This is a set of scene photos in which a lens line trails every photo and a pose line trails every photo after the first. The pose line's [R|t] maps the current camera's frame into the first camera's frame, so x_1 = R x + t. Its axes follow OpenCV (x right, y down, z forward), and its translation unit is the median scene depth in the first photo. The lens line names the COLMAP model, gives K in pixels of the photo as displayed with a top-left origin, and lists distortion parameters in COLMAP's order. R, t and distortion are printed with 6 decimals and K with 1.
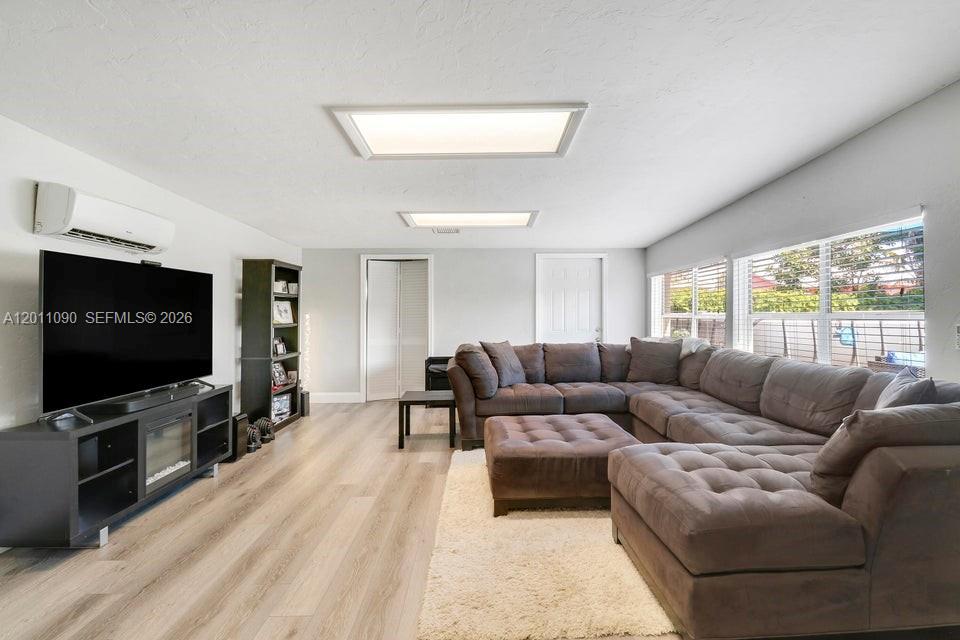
lens RADIAL K [[453.2, 0, 480.5], [0, 453.2, 313.4], [0, 0, 1]] dist [0.001362, 0.000323]
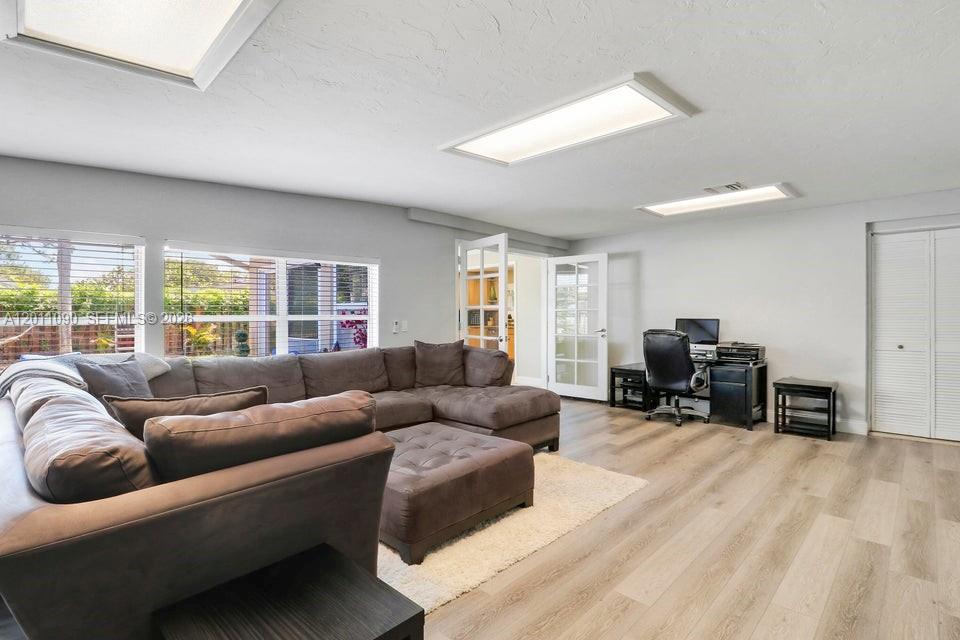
lens RADIAL K [[453.2, 0, 480.5], [0, 453.2, 313.4], [0, 0, 1]] dist [0.001362, 0.000323]
pose [[-0.699930, 0.007647, 0.714171, -0.704484], [0.003859, 0.999969, -0.006925, -0.002591], [-0.714201, -0.002092, -0.699937, 1.977060]]
